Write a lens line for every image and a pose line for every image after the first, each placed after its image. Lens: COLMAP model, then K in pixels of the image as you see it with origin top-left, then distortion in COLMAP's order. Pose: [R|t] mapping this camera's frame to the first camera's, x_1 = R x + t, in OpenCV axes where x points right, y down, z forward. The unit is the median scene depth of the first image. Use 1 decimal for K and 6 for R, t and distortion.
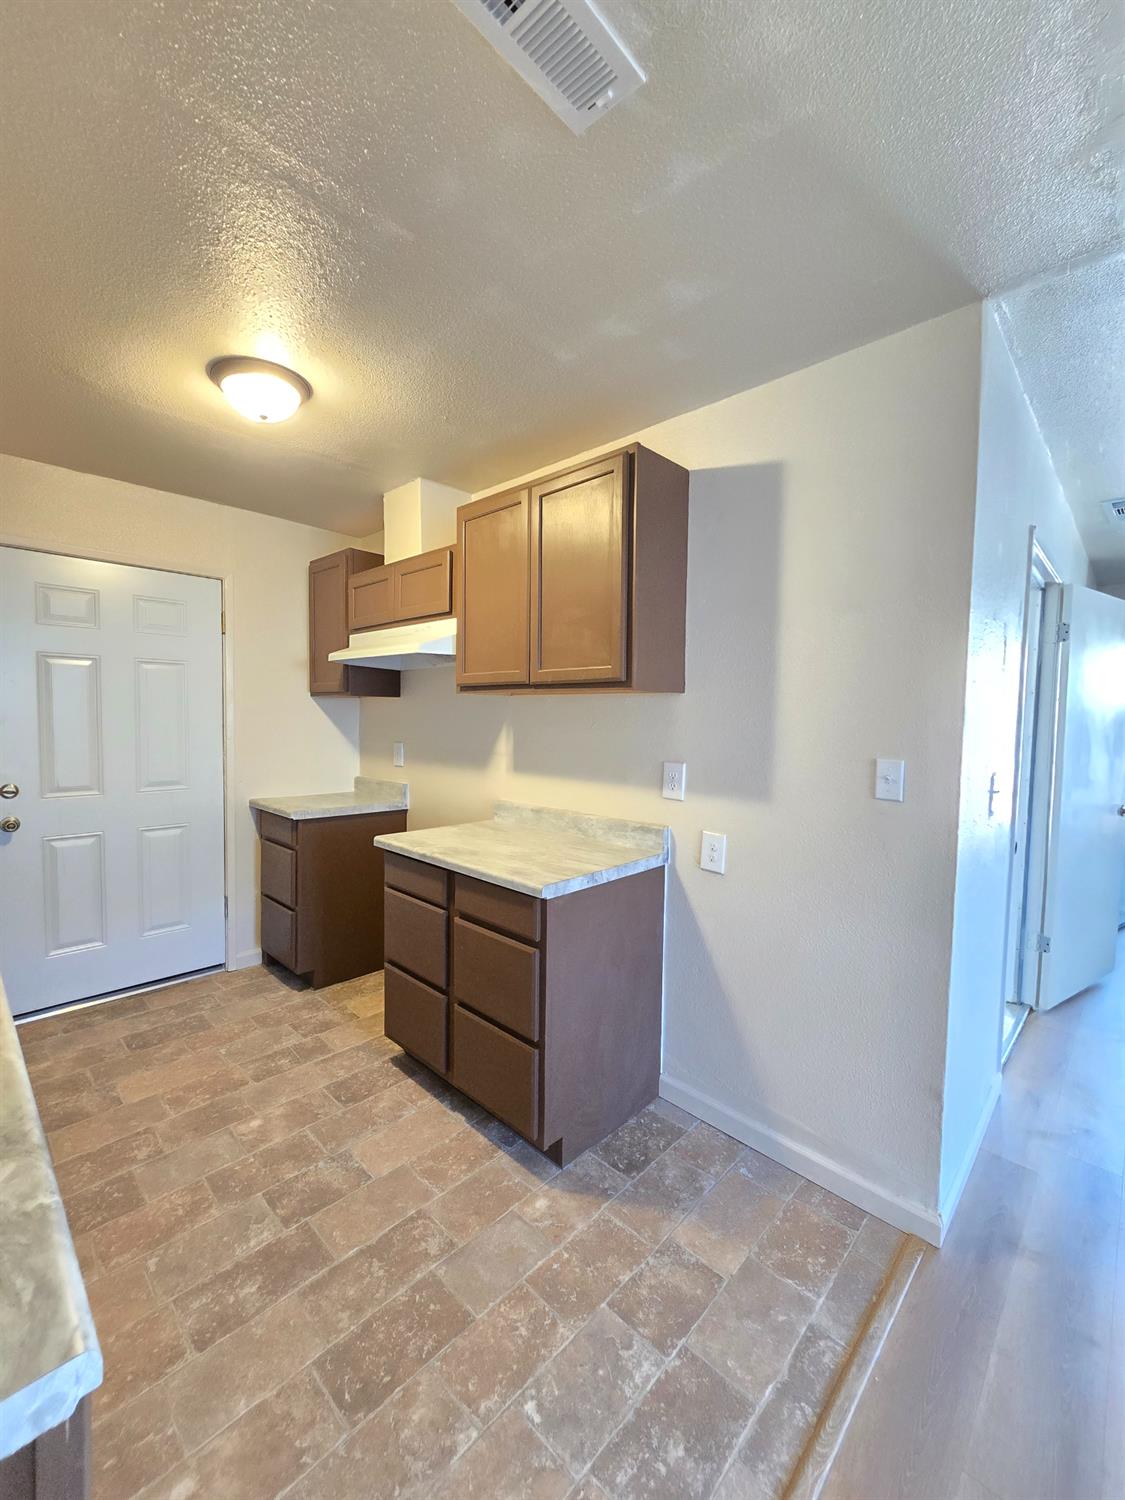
lens RADIAL K [[620.3, 0, 552.8], [0, 620.3, 746.2], [0, 0, 1]] dist [-0.008278, 0.005908]
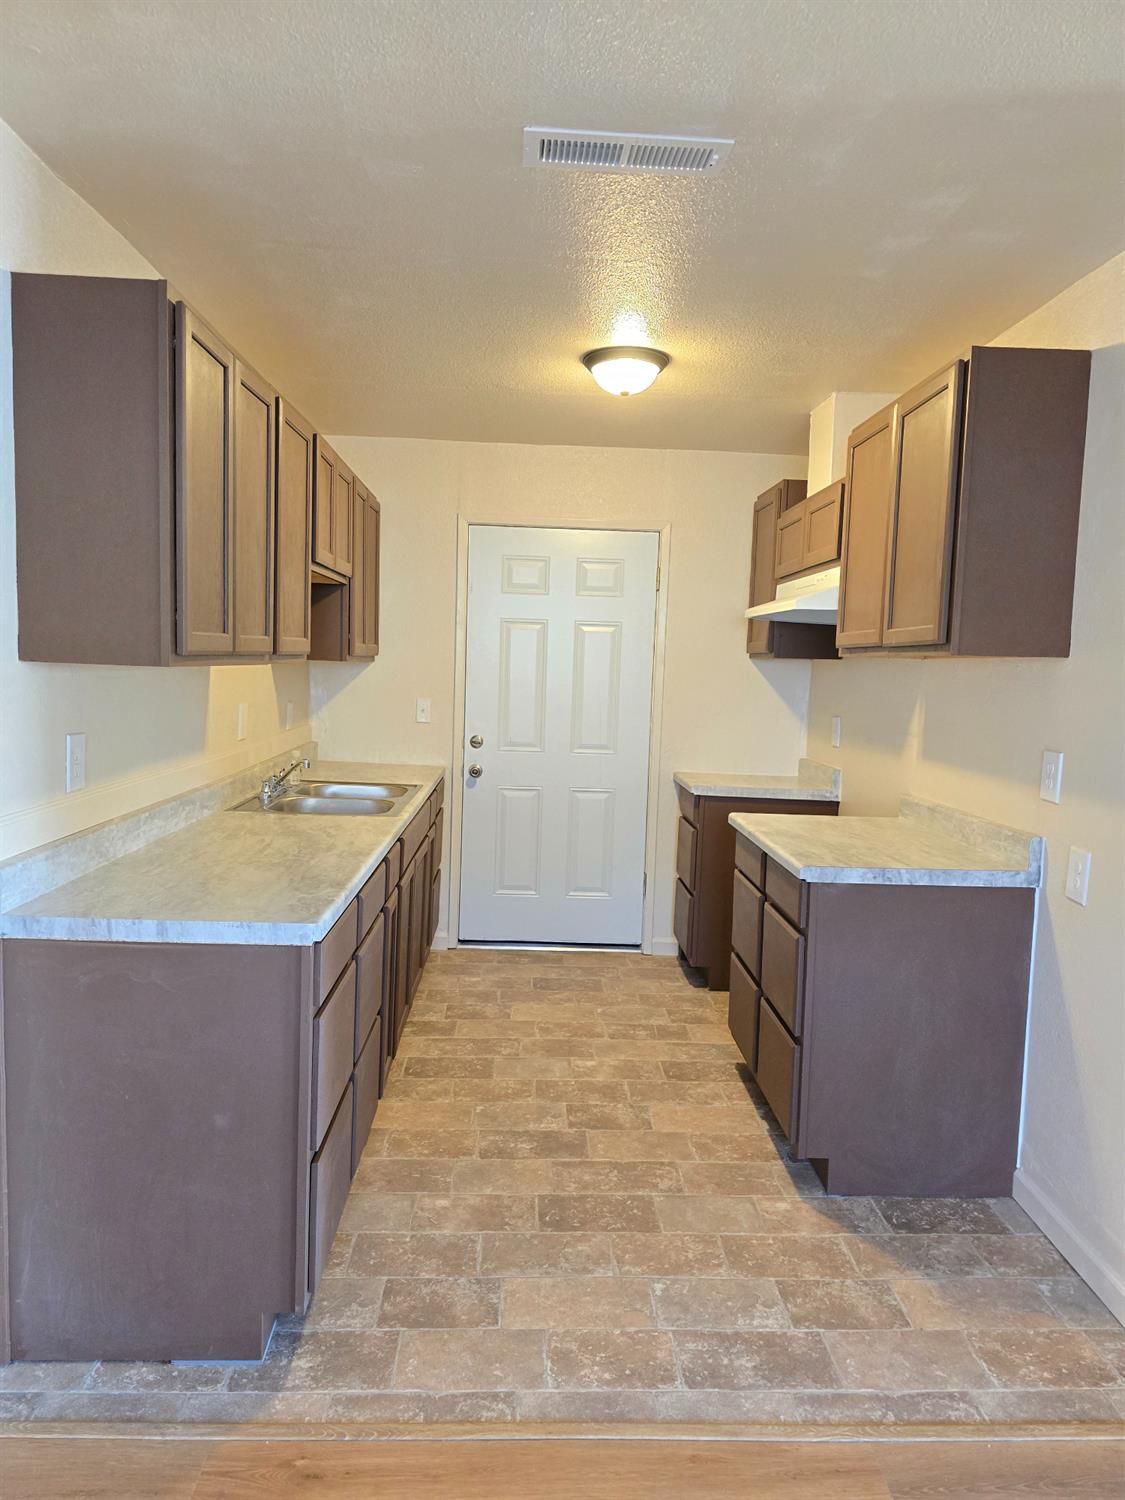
lens RADIAL K [[1007.2, 0, 557.7], [0, 1007.2, 750.4], [0, 0, 1]] dist [0.024575, -0.003113]
pose [[0.723076, 0.067162, -0.687496, 0.672969], [-0.056044, 0.997685, 0.038520, 0.012767], [0.688491, 0.010677, 0.725166, -0.318040]]
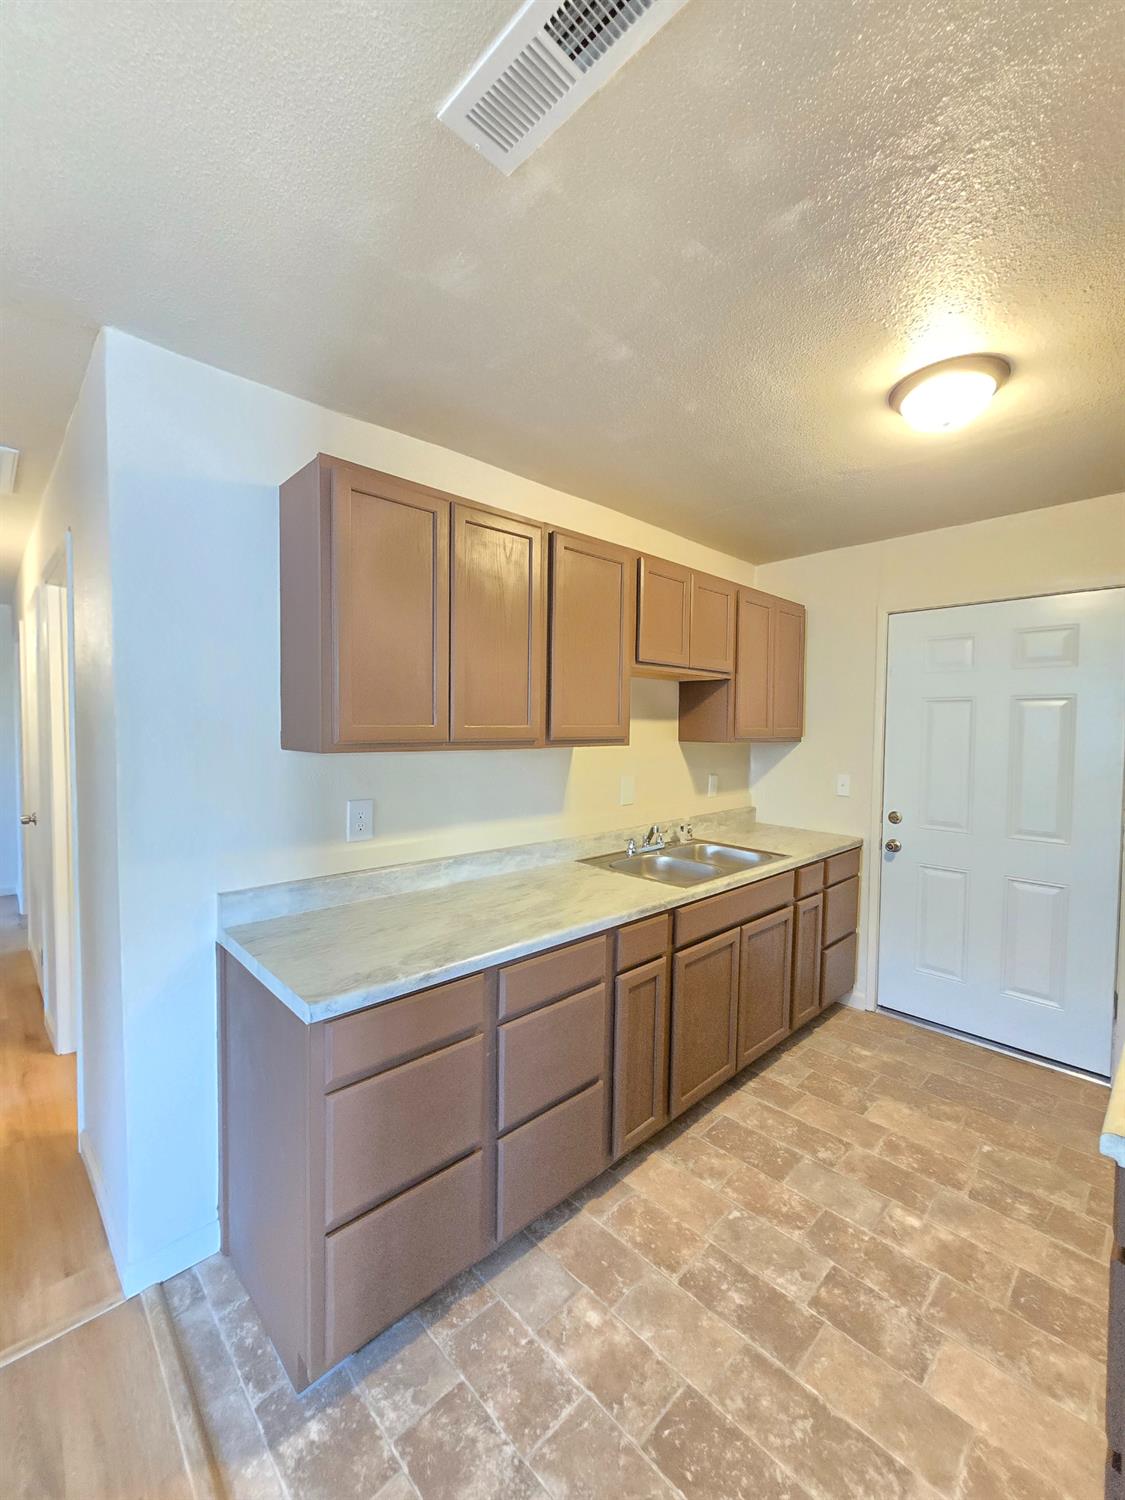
lens RADIAL K [[620.3, 0, 552.8], [0, 620.3, 746.2], [0, 0, 1]] dist [-0.008278, 0.005908]
pose [[-0.035812, 0.012588, -0.999279, 0.441974], [-0.063319, 0.997883, 0.014840, -0.052521], [0.997351, 0.063805, -0.034939, 0.505163]]
